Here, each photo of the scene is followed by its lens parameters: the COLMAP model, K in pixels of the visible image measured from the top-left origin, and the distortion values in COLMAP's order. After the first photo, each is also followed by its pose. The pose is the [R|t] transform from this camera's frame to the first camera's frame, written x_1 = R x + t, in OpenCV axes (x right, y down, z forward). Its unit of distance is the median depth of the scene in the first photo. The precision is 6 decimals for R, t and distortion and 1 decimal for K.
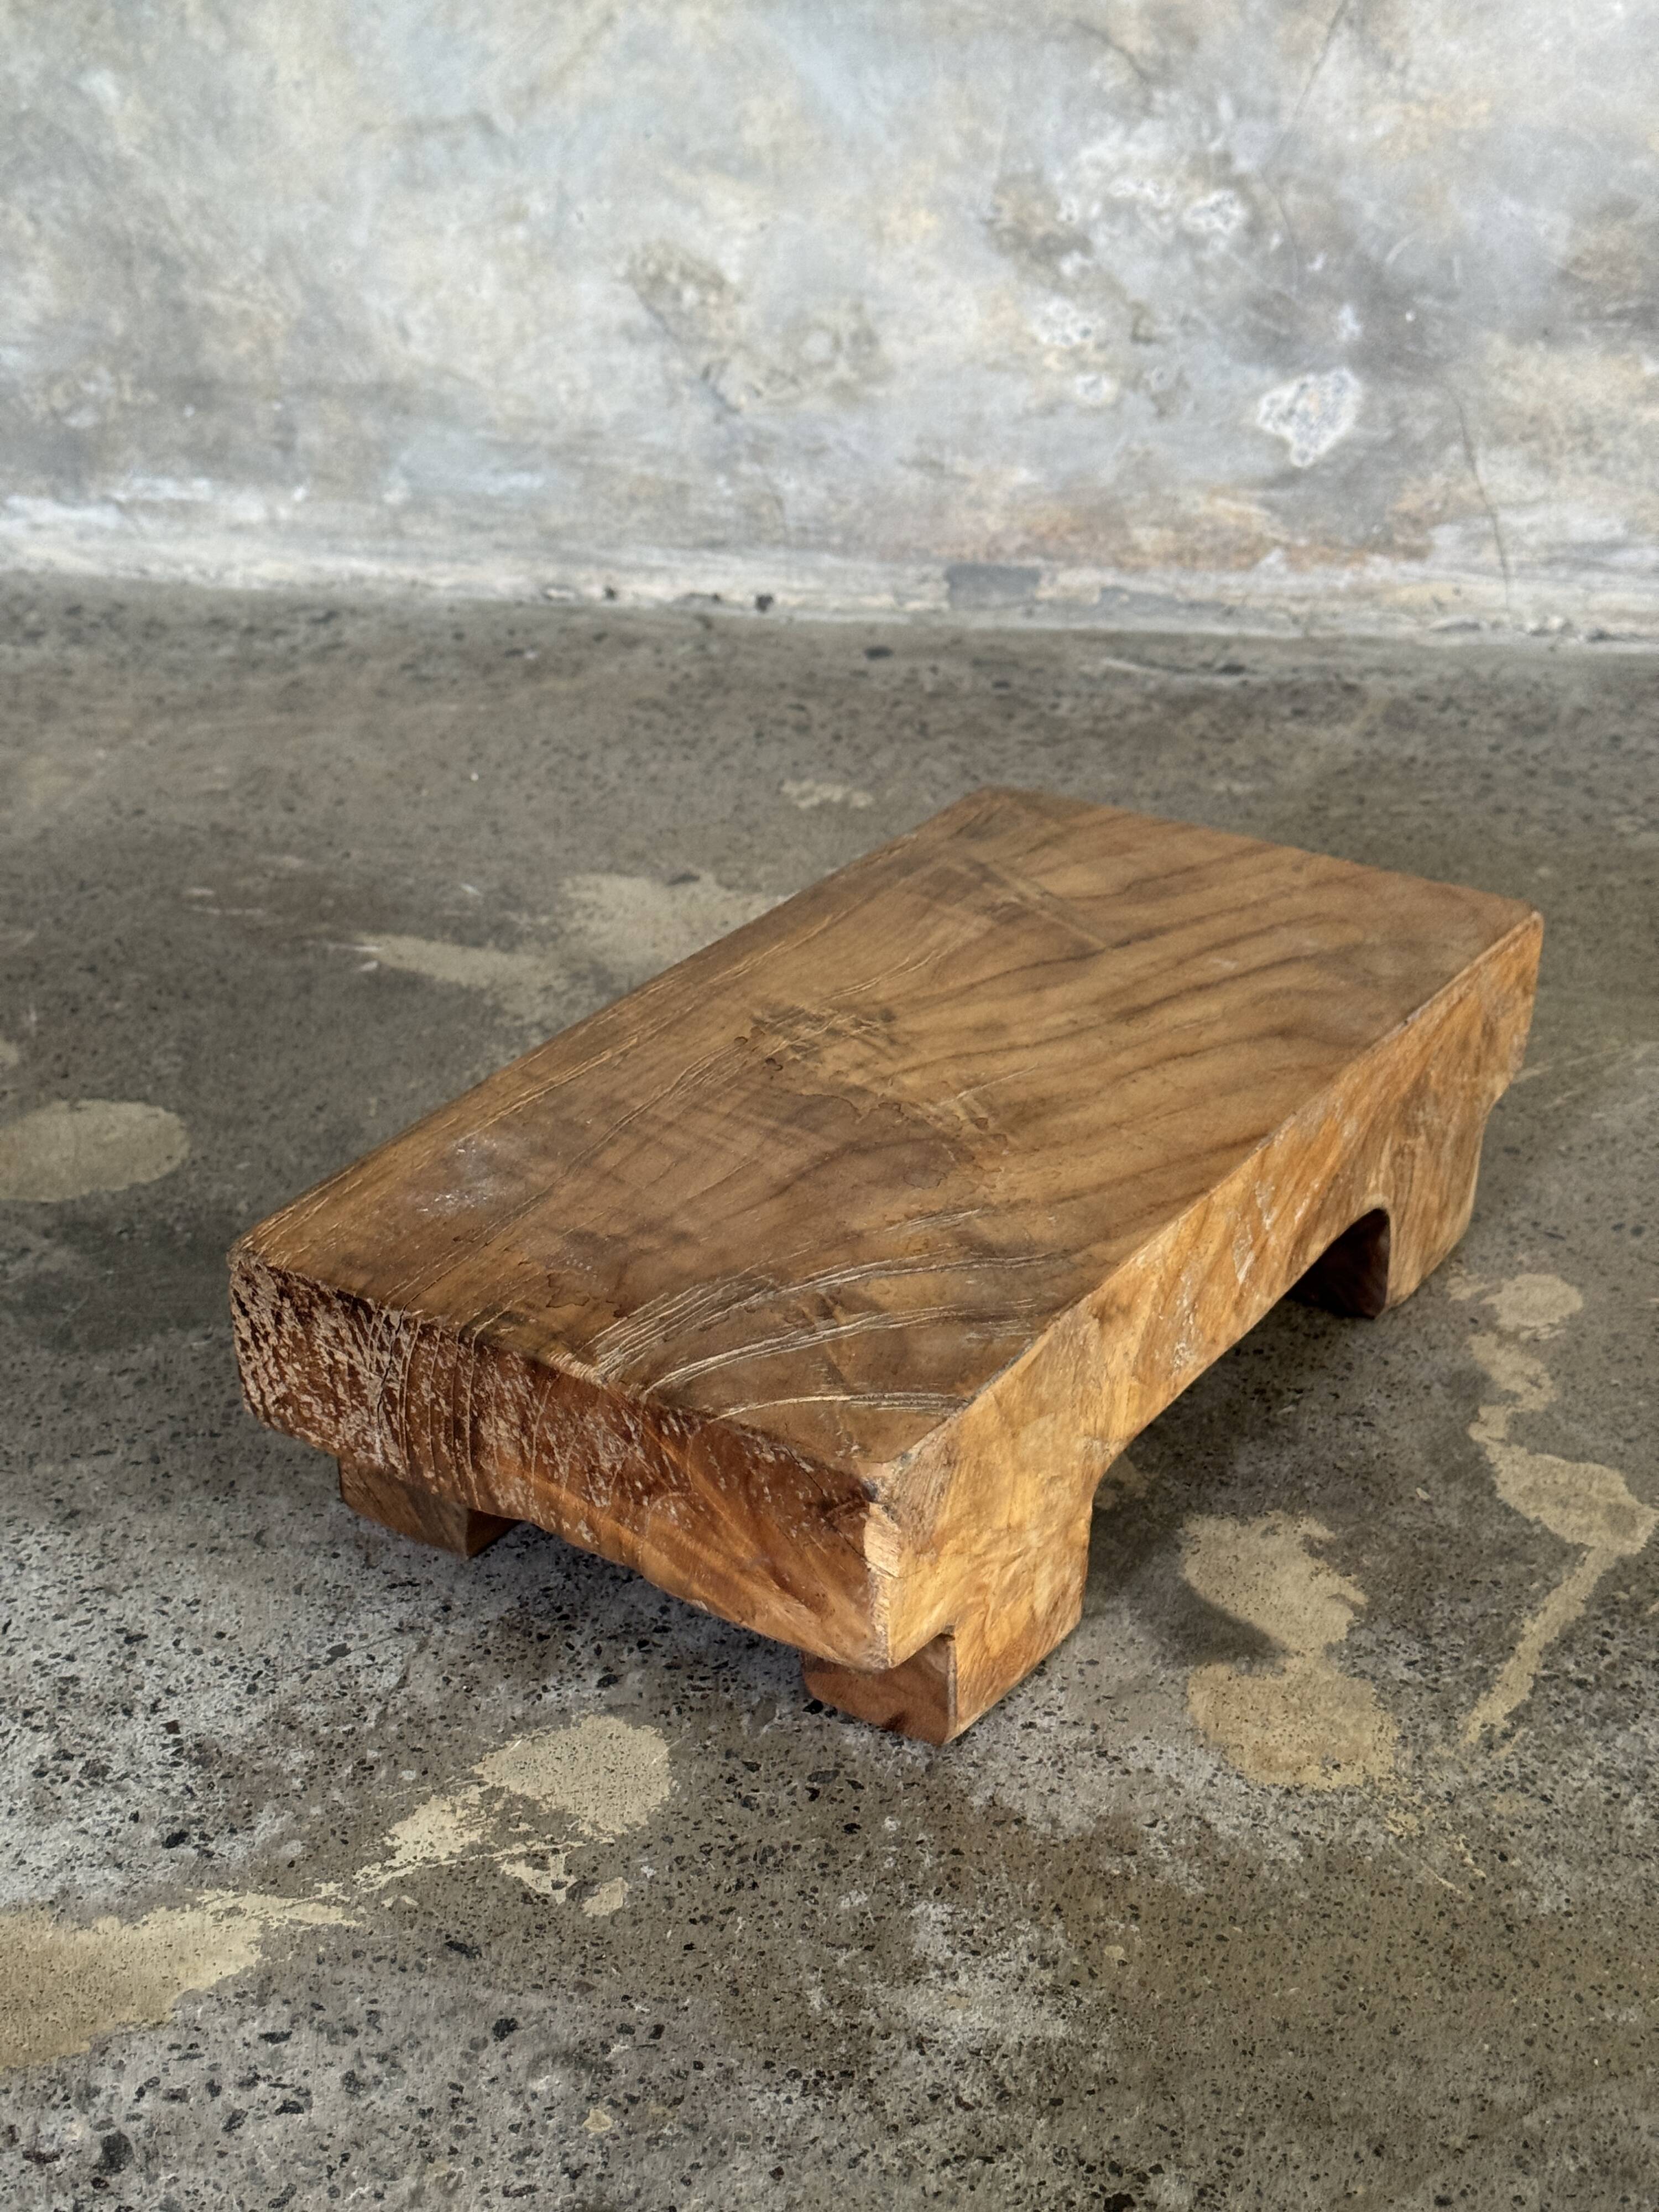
lens RADIAL K [[3089.3, 0, 817.9], [0, 3089.3, 1116.0], [0, 0, 1]] dist [0.109706, 0.000000]
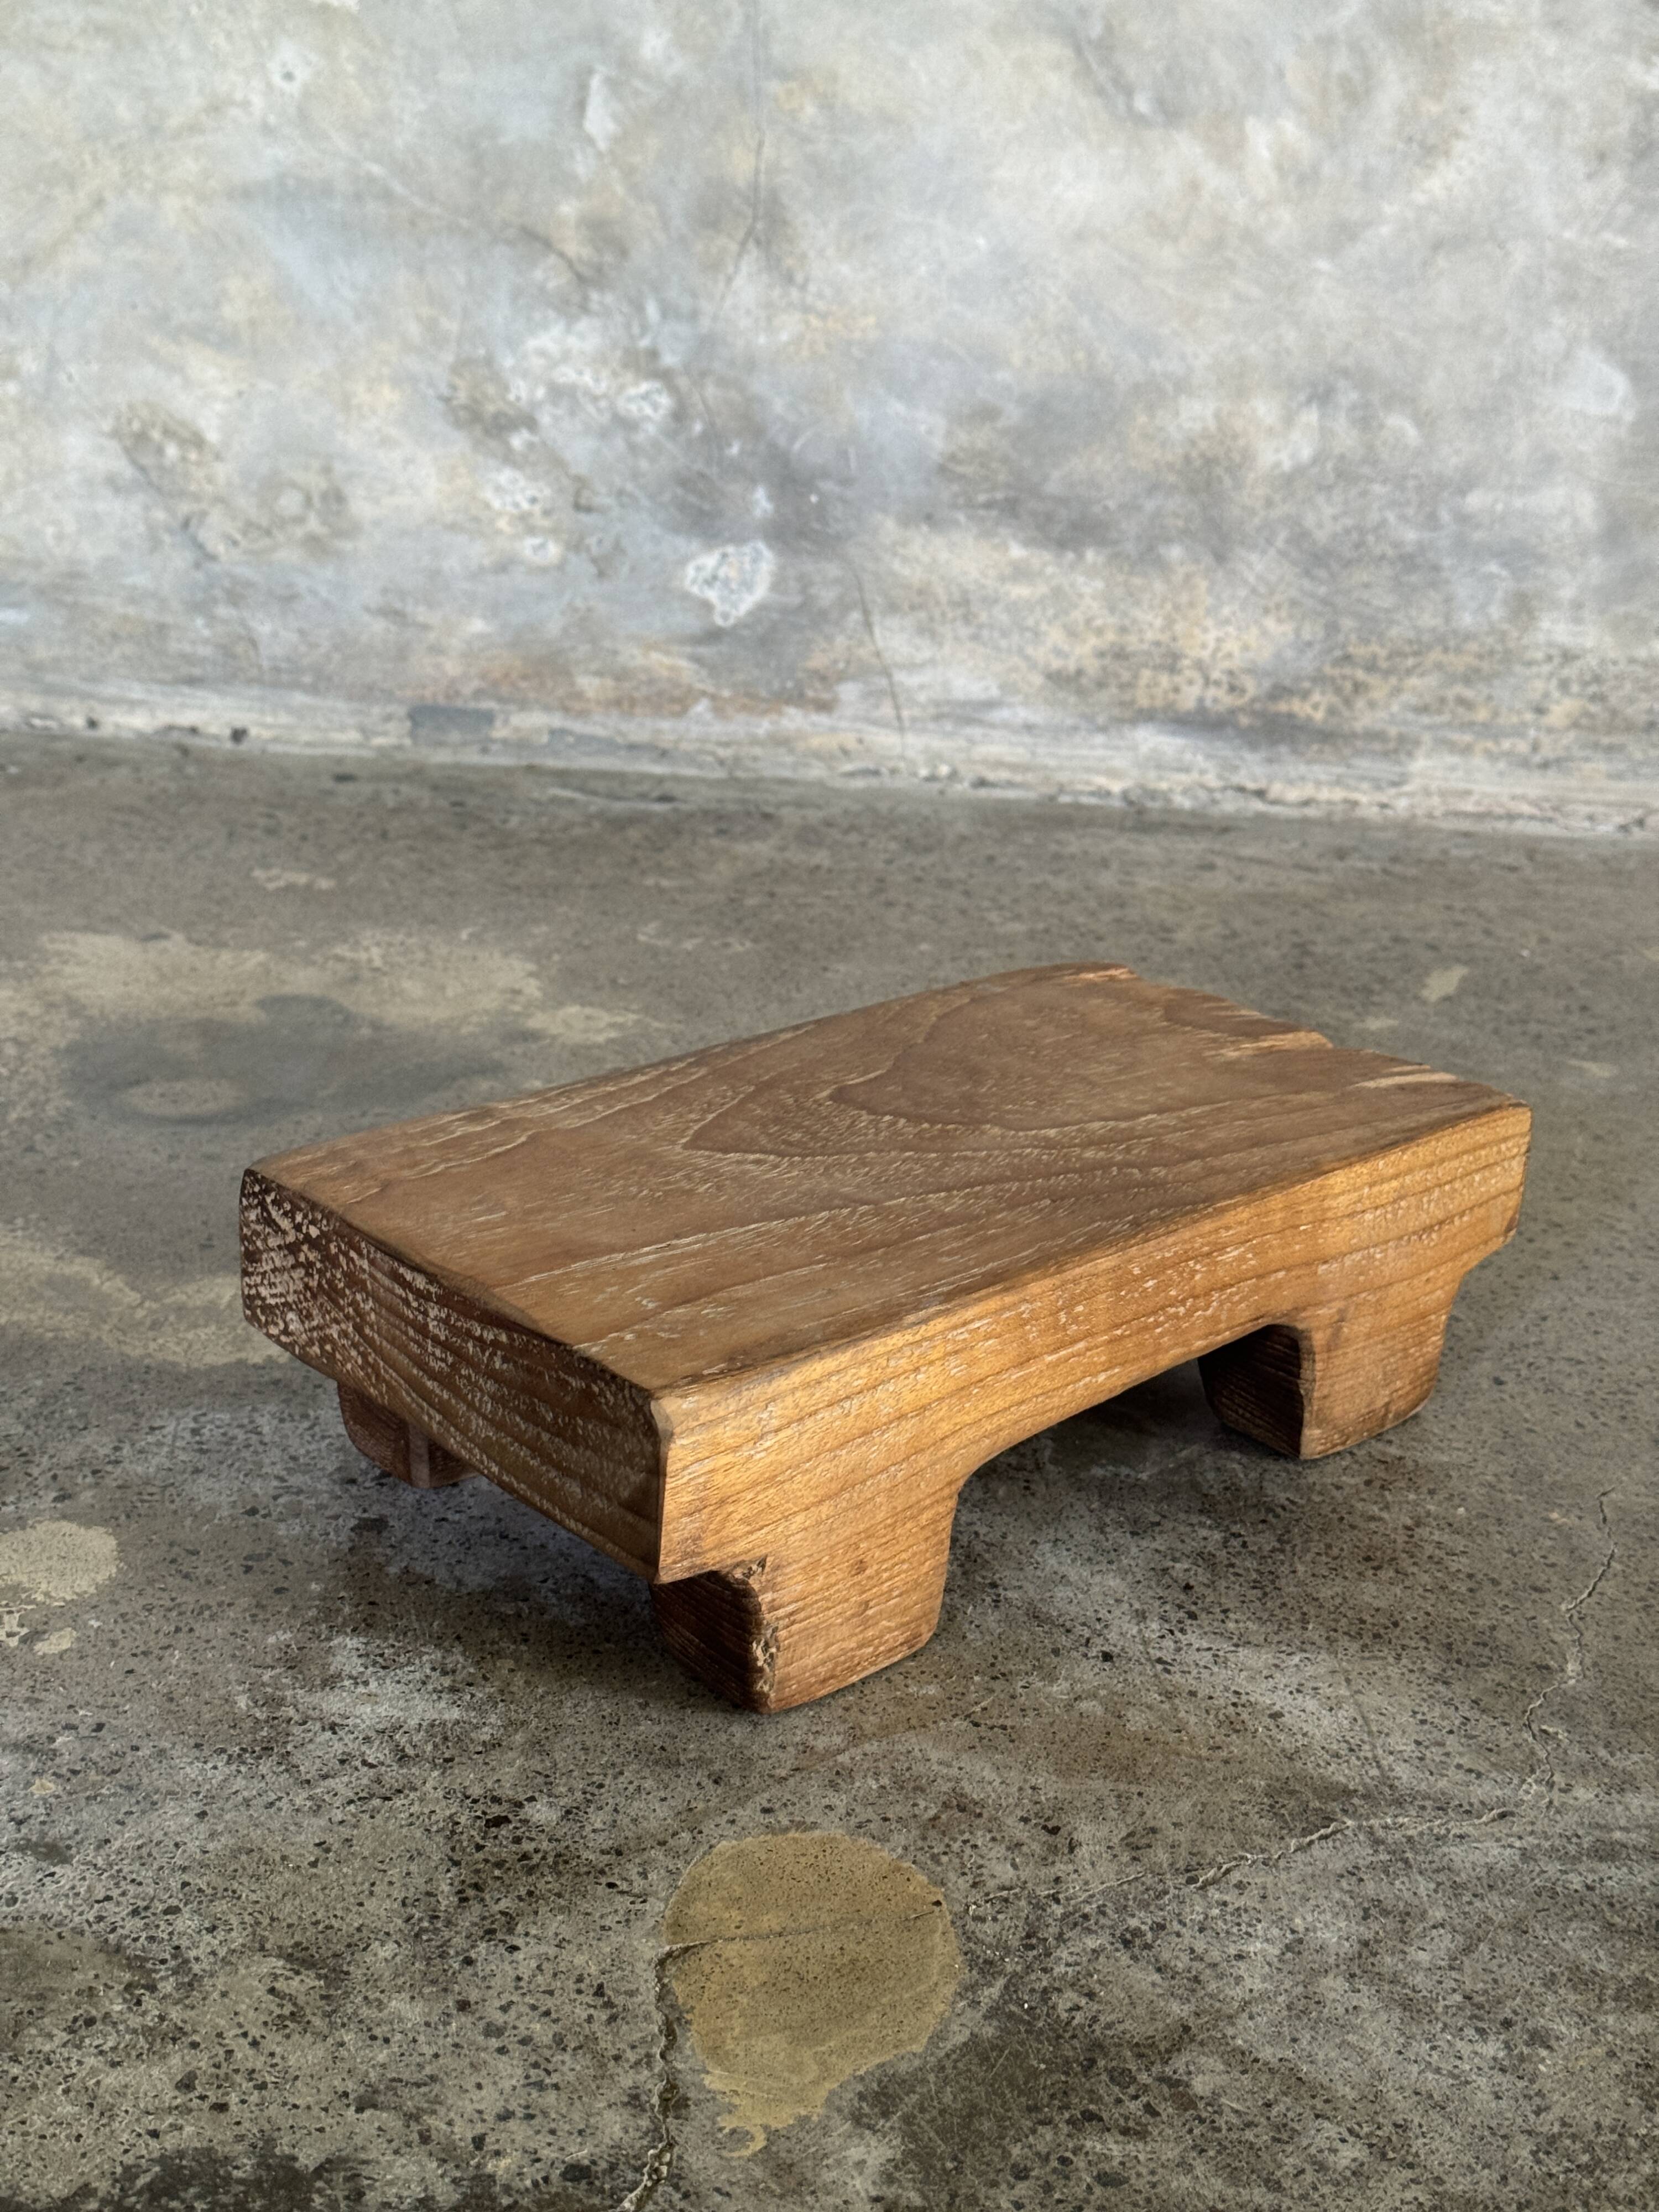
lens RADIAL K [[3089.3, 0, 837.6], [0, 3089.3, 1117.8], [0, 0, 1]] dist [0.109706, 0.000000]
pose [[0.985801, 0.014957, 0.167250, 0.010318], [0.004317, 0.993439, -0.114286, 0.101362], [-0.167862, 0.113385, 0.979268, -0.094736]]
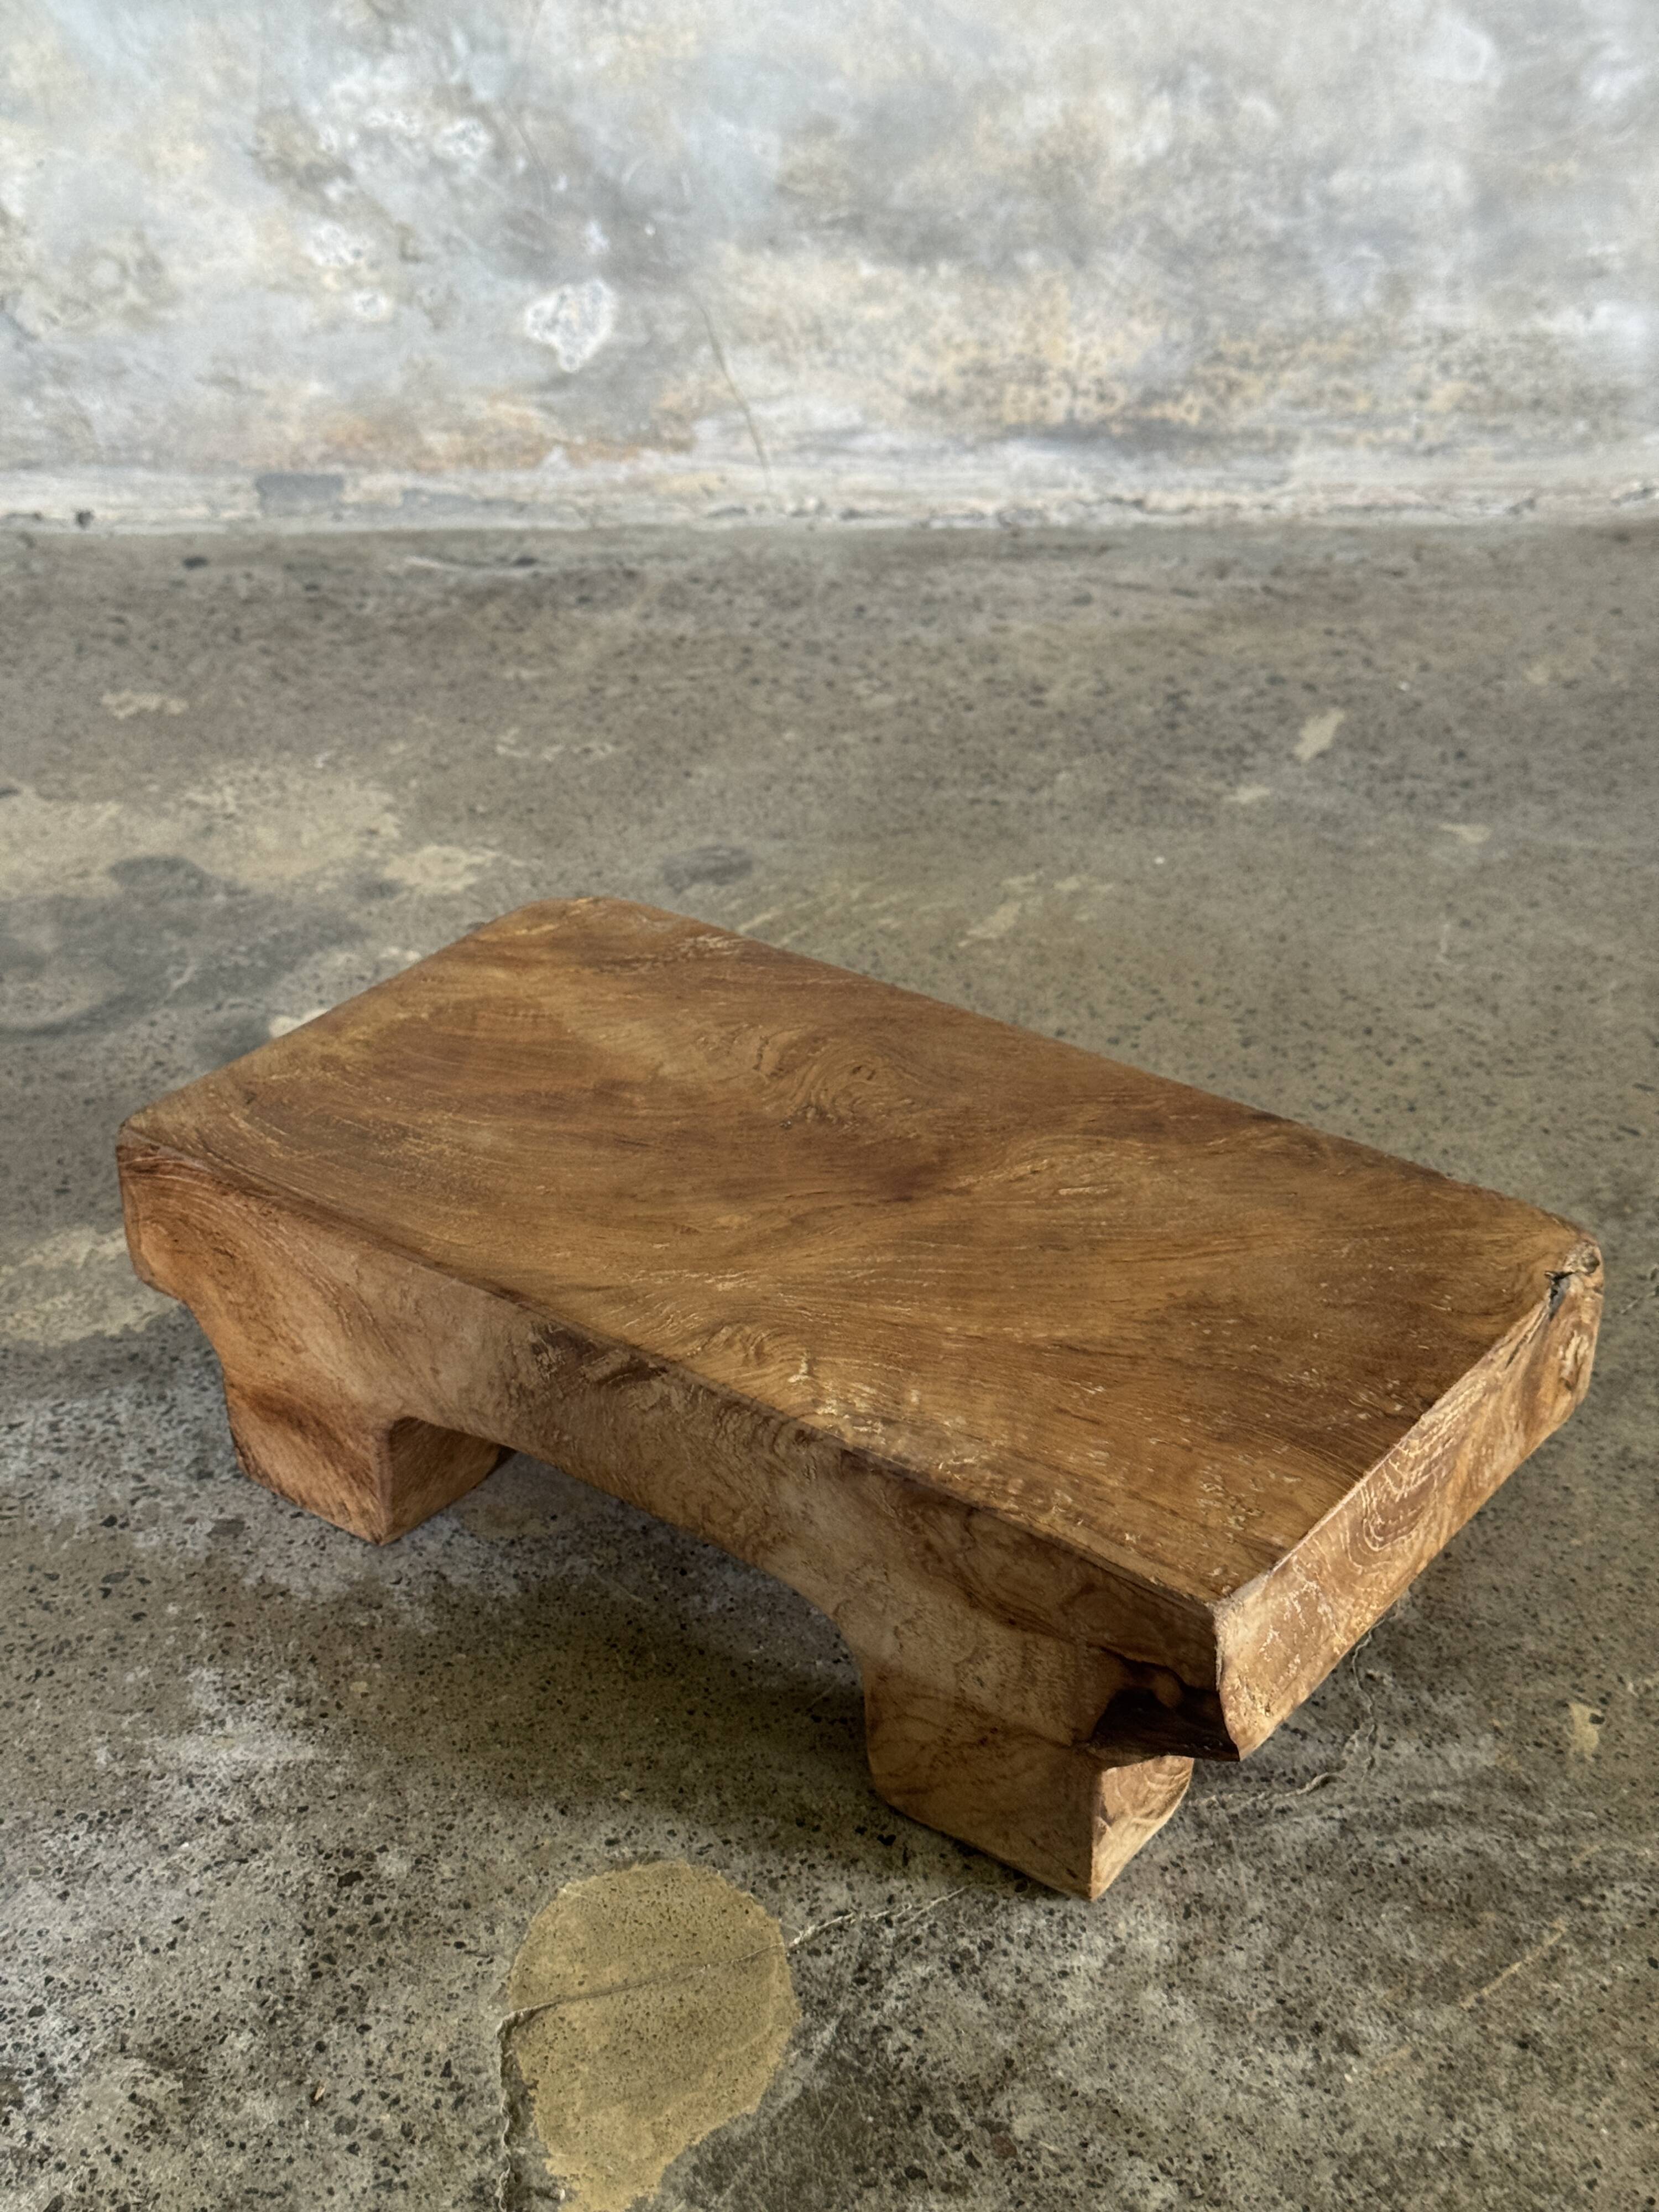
lens RADIAL K [[3089.3, 0, 815.9], [0, 3089.3, 1119.1], [0, 0, 1]] dist [0.109706, 0.000000]
pose [[0.984816, -0.088145, 0.149559, 0.055644], [0.080822, 0.995245, 0.054367, -0.000226], [-0.153640, -0.041454, 0.987257, -0.102379]]
